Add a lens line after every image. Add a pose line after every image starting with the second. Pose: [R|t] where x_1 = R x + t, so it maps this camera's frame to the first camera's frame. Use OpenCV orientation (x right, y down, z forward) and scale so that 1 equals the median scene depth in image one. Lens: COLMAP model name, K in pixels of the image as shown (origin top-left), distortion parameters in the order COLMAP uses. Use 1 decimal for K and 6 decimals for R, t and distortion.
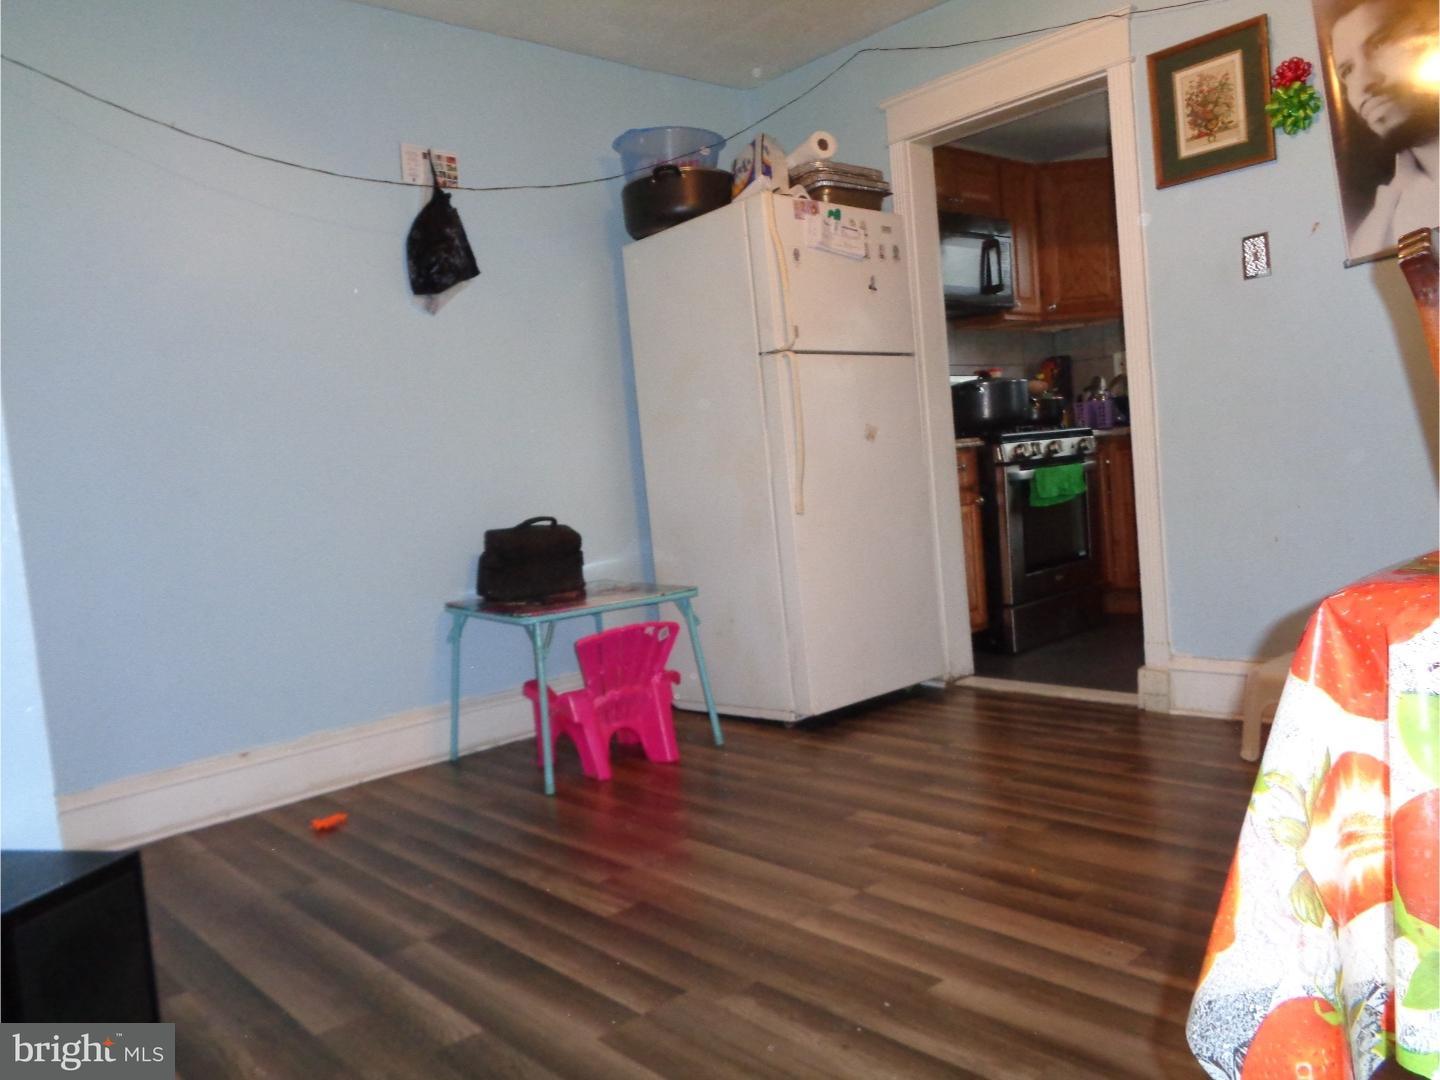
lens RADIAL K [[1073.0, 0, 720.0], [0, 1073.0, 540.0], [0, 0, 1]] dist [-0.005619, -0.002746]
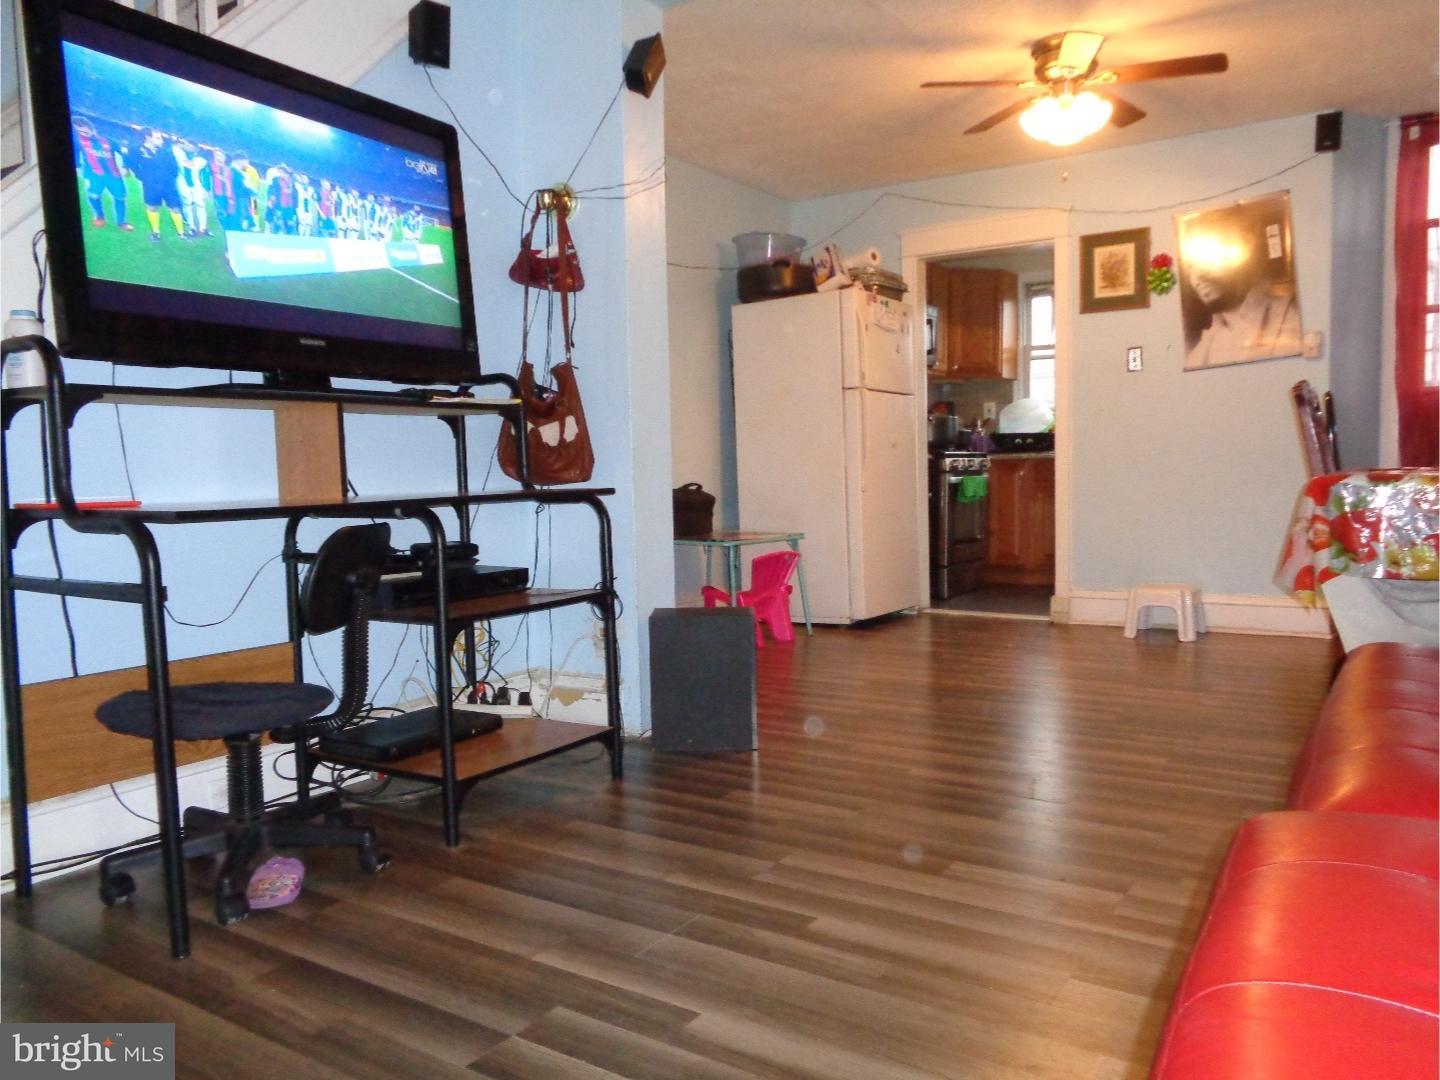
lens RADIAL K [[1073.0, 0, 720.0], [0, 1073.0, 540.0], [0, 0, 1]] dist [-0.005619, -0.002746]
pose [[0.968154, 0.051032, 0.245100, -0.509682], [-0.047490, 0.998665, -0.020342, 0.088779], [-0.245811, 0.008054, 0.969284, -0.476439]]
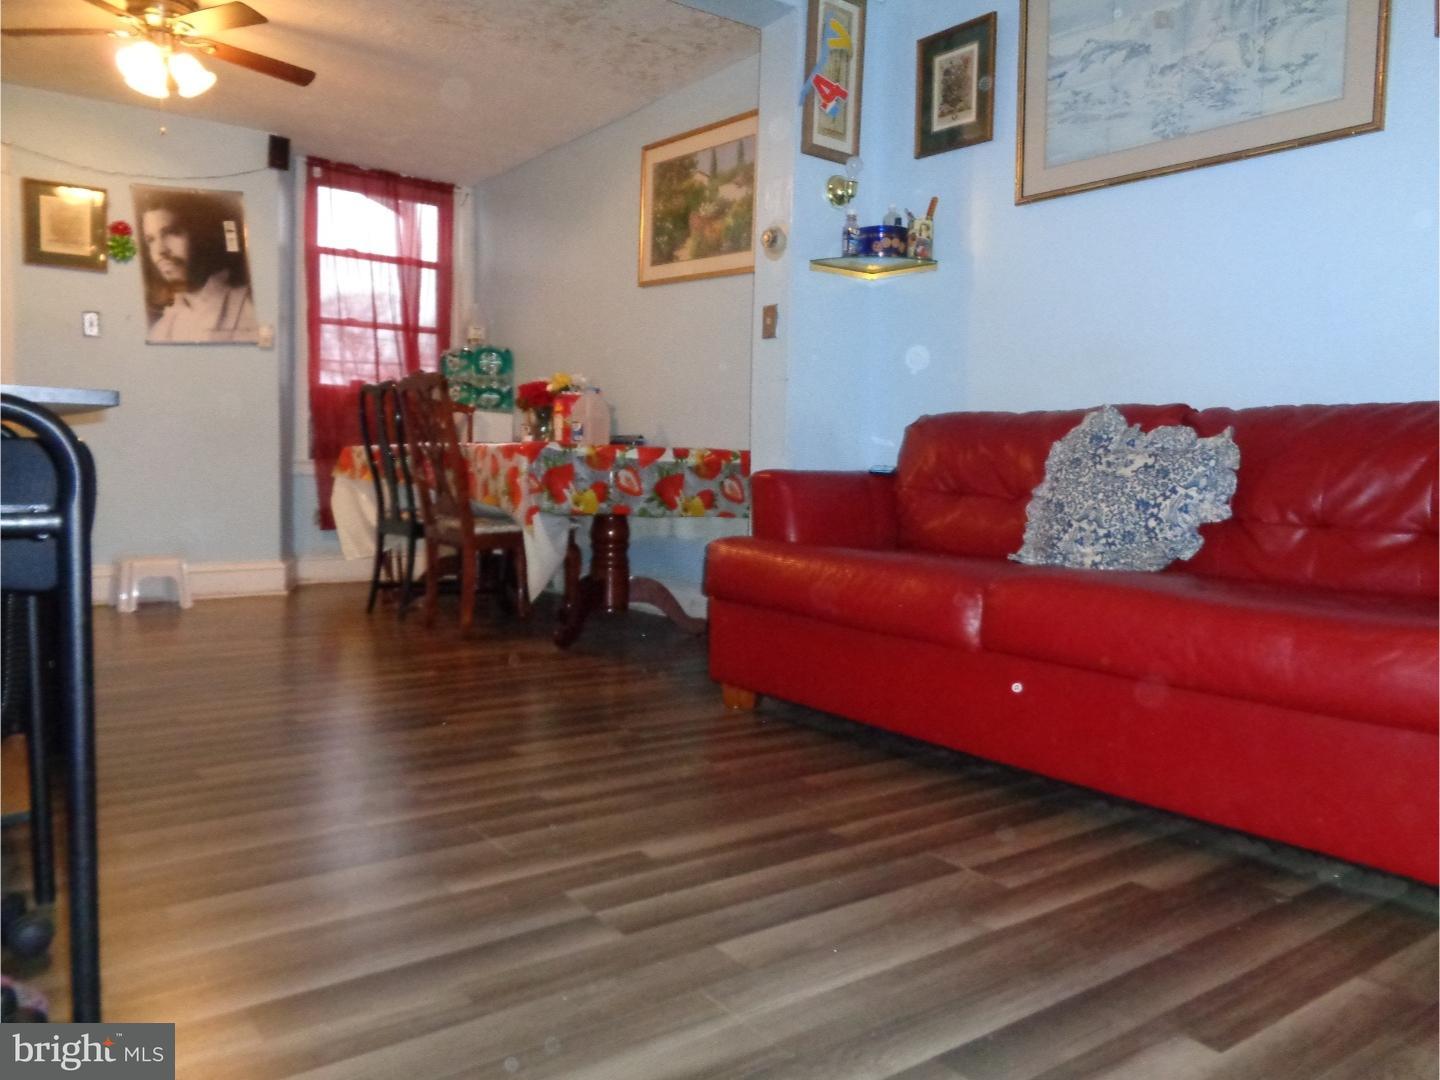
lens RADIAL K [[1073.0, 0, 720.0], [0, 1073.0, 540.0], [0, 0, 1]] dist [-0.005619, -0.002746]
pose [[0.122175, 0.022908, 0.992244, -0.920651], [0.035111, 0.999008, -0.027387, 0.137603], [-0.991887, 0.038185, 0.121250, -0.154950]]
